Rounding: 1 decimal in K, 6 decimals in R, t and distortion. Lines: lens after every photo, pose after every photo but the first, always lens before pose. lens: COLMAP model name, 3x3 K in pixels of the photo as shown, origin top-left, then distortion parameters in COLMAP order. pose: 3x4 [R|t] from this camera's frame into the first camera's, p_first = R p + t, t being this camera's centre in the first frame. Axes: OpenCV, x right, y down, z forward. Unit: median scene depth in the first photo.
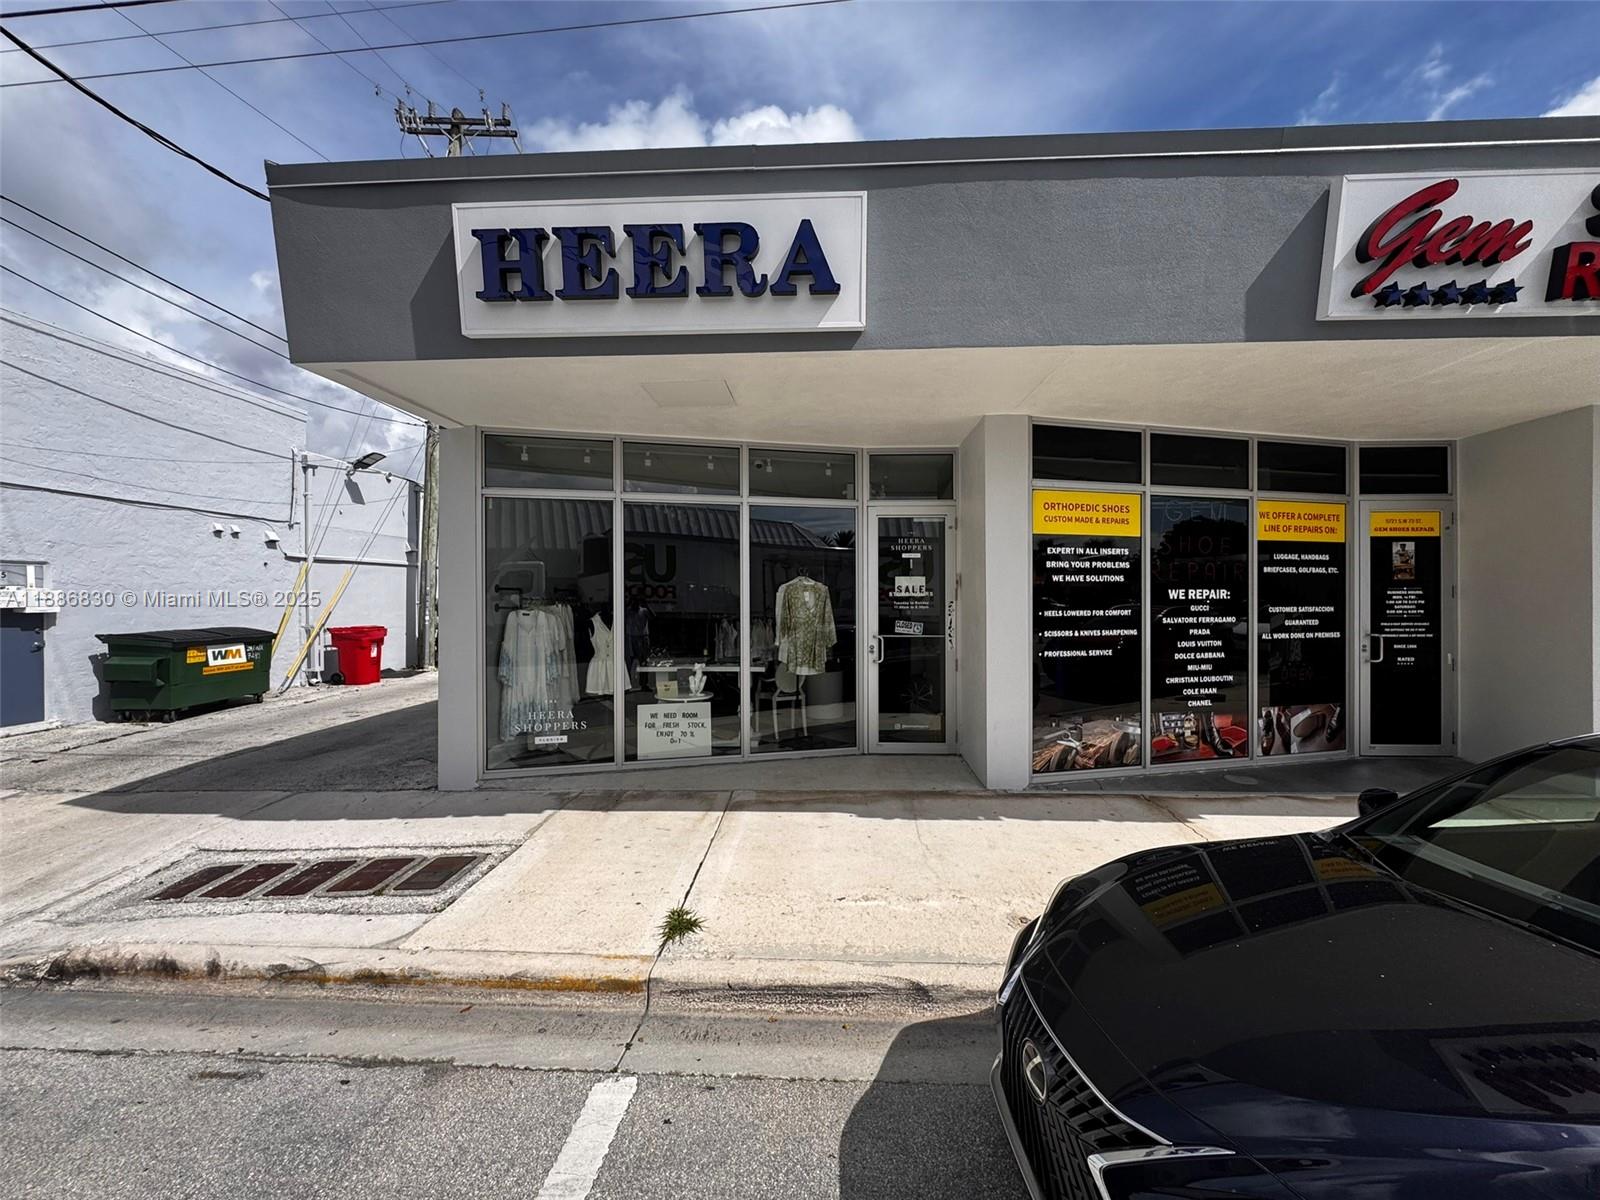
lens RADIAL K [[633.2, 0, 794.2], [0, 633.2, 600.0], [0, 0, 1]] dist [-0.002345, -0.000644]
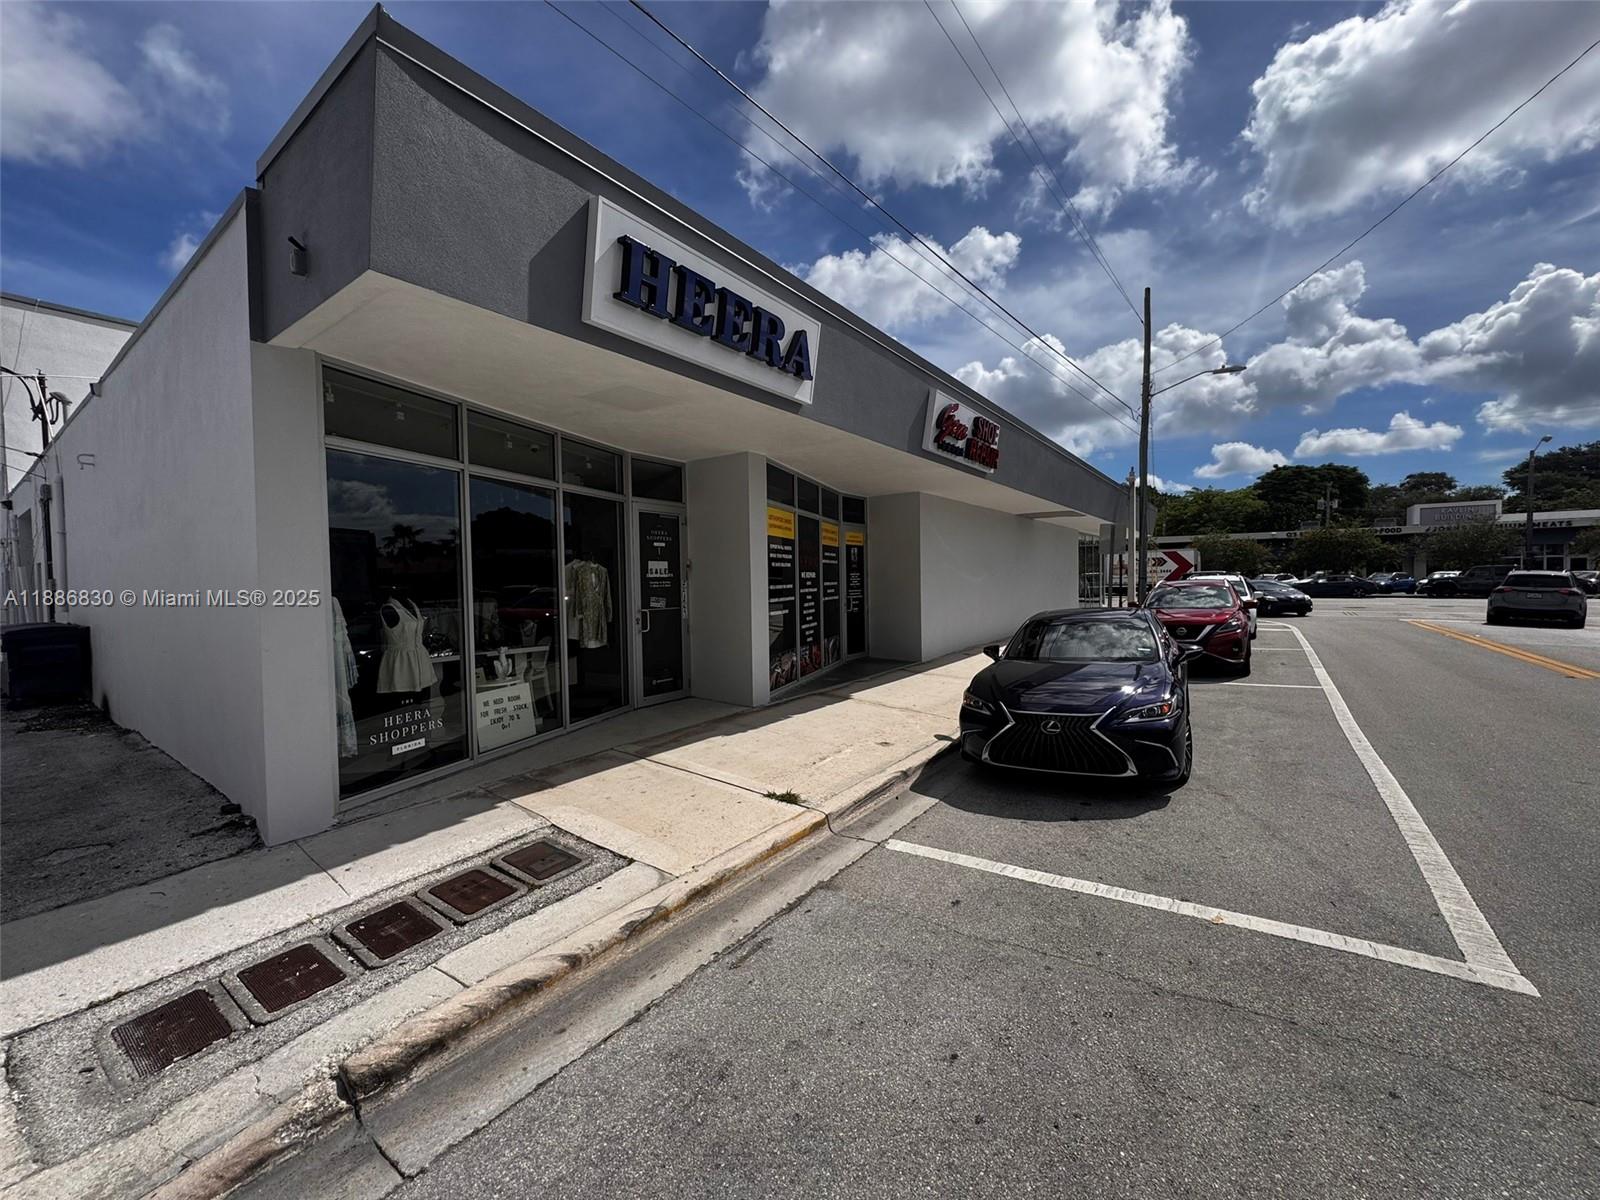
lens RADIAL K [[633.2, 0, 798.1], [0, 633.2, 597.3], [0, 0, 1]] dist [-0.002345, -0.000644]
pose [[0.547648, -0.028894, 0.836210, -1.029511], [0.014986, 0.999582, 0.024724, 0.010742], [-0.836575, -0.001008, 0.547852, 0.128680]]
